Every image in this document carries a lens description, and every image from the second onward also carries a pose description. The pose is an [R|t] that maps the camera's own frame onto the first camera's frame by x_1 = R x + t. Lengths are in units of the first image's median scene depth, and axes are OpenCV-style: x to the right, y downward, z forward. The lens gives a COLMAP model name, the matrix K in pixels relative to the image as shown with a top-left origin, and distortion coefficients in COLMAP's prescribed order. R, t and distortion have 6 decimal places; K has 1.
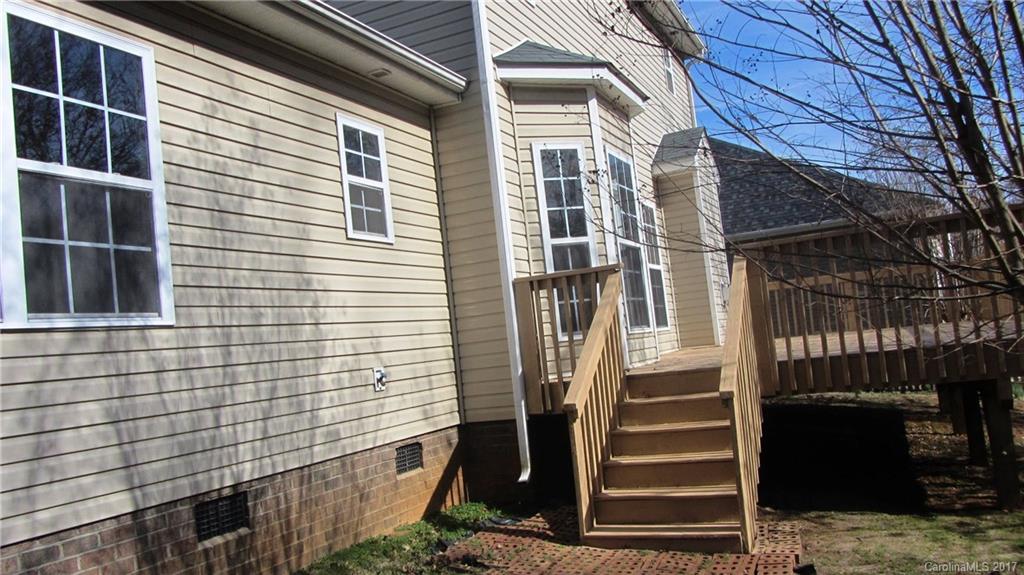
lens RADIAL K [[856.2, 0, 512.0], [0, 856.2, 287.5], [0, 0, 1]] dist [-0.009102, -0.007592]
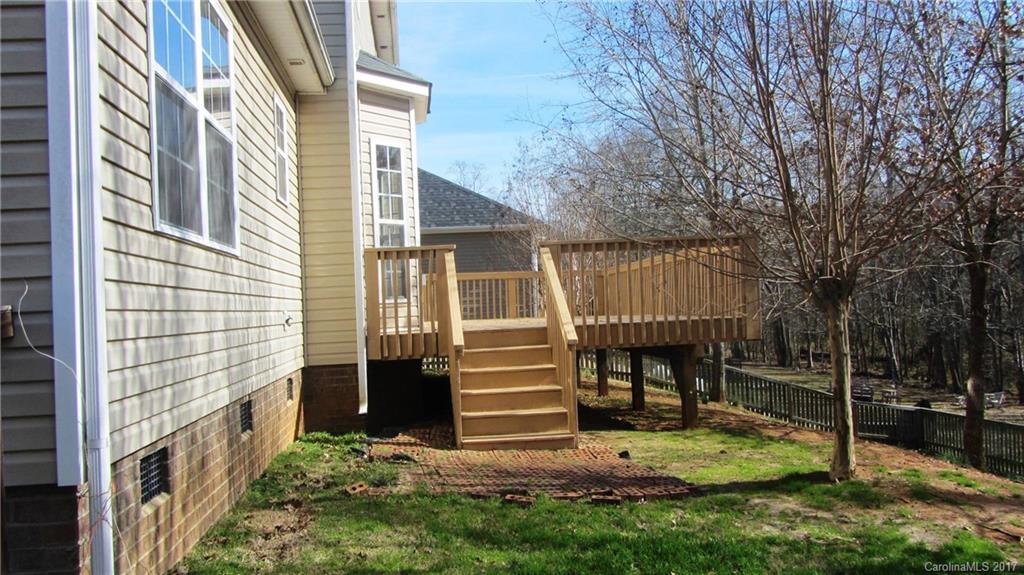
lens RADIAL K [[868.6, 0, 512.0], [0, 868.6, 287.5], [0, 0, 1]] dist [0.002369, 0.000564]
pose [[0.861564, 0.083988, 0.500653, -0.419806], [-0.087798, 0.996010, -0.015997, 0.045224], [-0.499999, -0.030174, 0.865500, -0.170276]]
